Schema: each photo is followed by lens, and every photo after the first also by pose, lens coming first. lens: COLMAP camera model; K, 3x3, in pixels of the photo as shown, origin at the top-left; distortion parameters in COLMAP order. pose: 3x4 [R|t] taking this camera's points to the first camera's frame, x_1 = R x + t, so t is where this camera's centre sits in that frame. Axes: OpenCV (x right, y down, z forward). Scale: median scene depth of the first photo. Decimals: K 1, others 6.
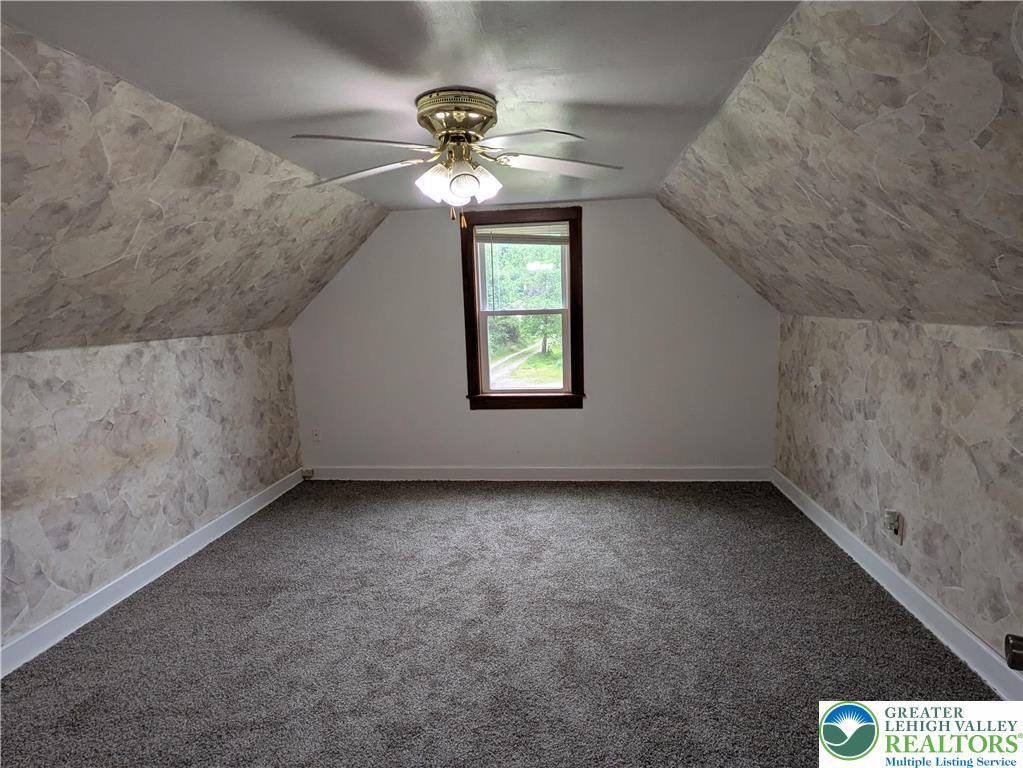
lens RADIAL K [[552.2, 0, 519.1], [0, 552.2, 387.2], [0, 0, 1]] dist [0.003995, -0.003800]
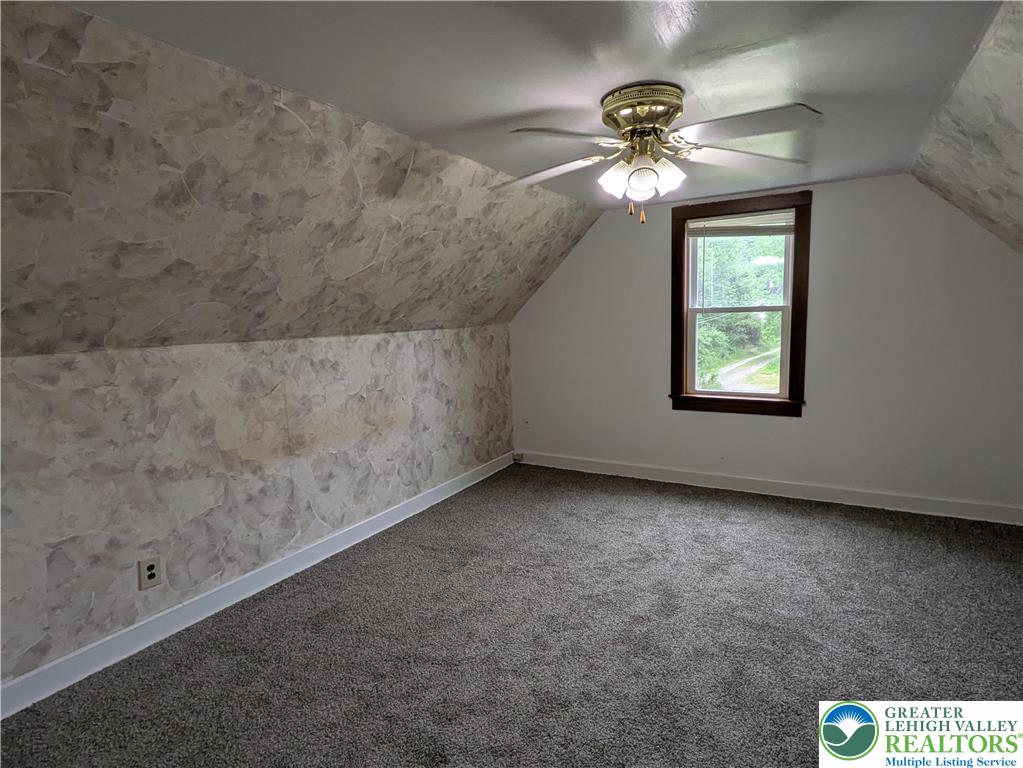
lens RADIAL K [[552.2, 0, 520.5], [0, 552.2, 387.4], [0, 0, 1]] dist [0.003995, -0.003800]
pose [[0.915995, 0.056093, -0.397249, 0.079540], [-0.055965, 0.998361, 0.011925, 0.008196], [0.397267, 0.011309, 0.917634, -0.003441]]
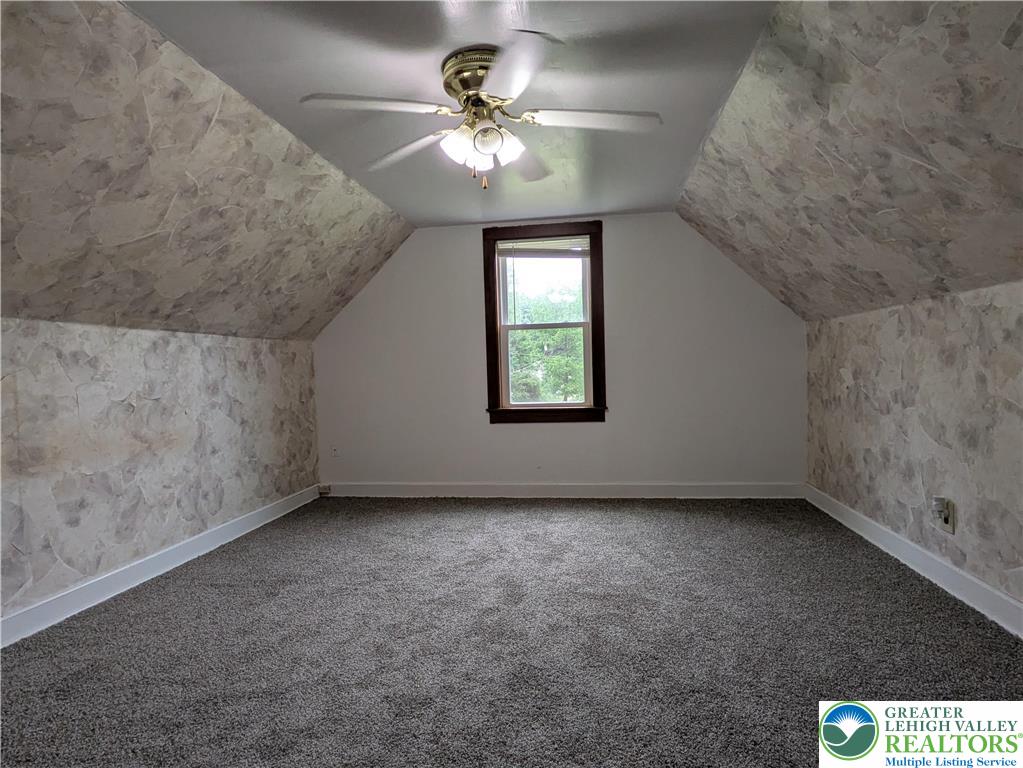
lens RADIAL K [[552.2, 0, 519.3], [0, 552.2, 388.1], [0, 0, 1]] dist [0.003995, -0.003800]
pose [[0.999311, 0.003519, -0.036947, -0.000784], [-0.007647, 0.993657, -0.112190, 0.138331], [0.036318, 0.112396, 0.993000, 0.026369]]
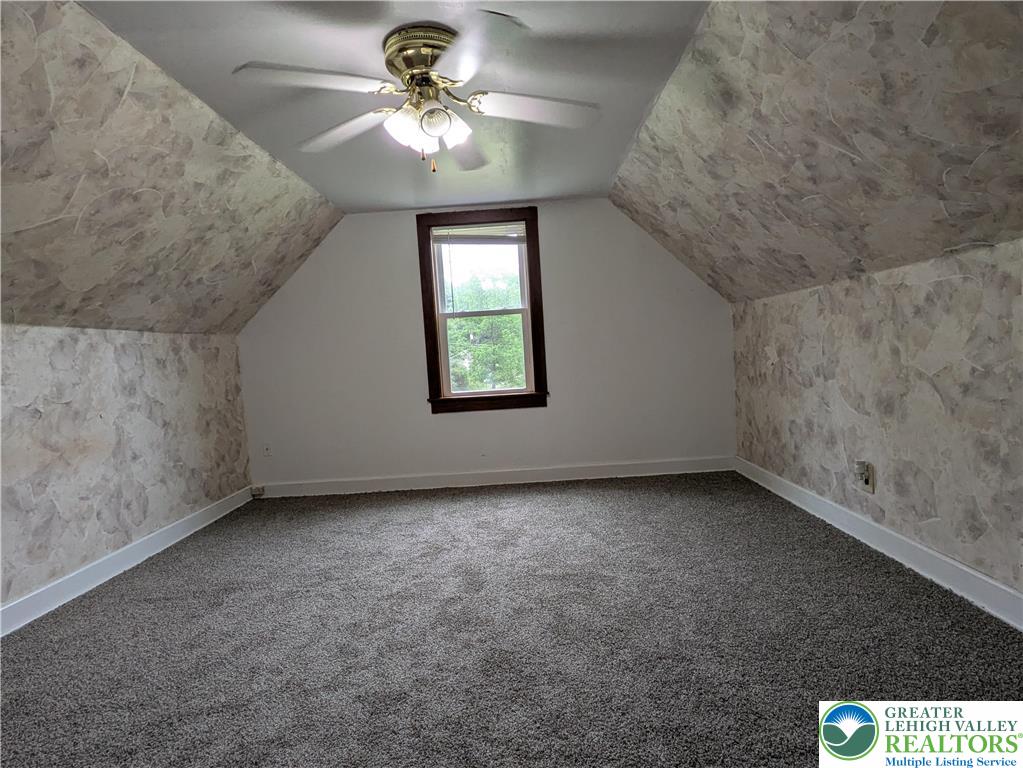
lens RADIAL K [[552.2, 0, 518.8], [0, 552.2, 388.3], [0, 0, 1]] dist [0.003995, -0.003800]
pose [[0.994898, -0.035983, 0.094247, -0.041727], [0.044388, 0.995073, -0.088651, 0.140336], [-0.090593, 0.092382, 0.991594, 0.030153]]
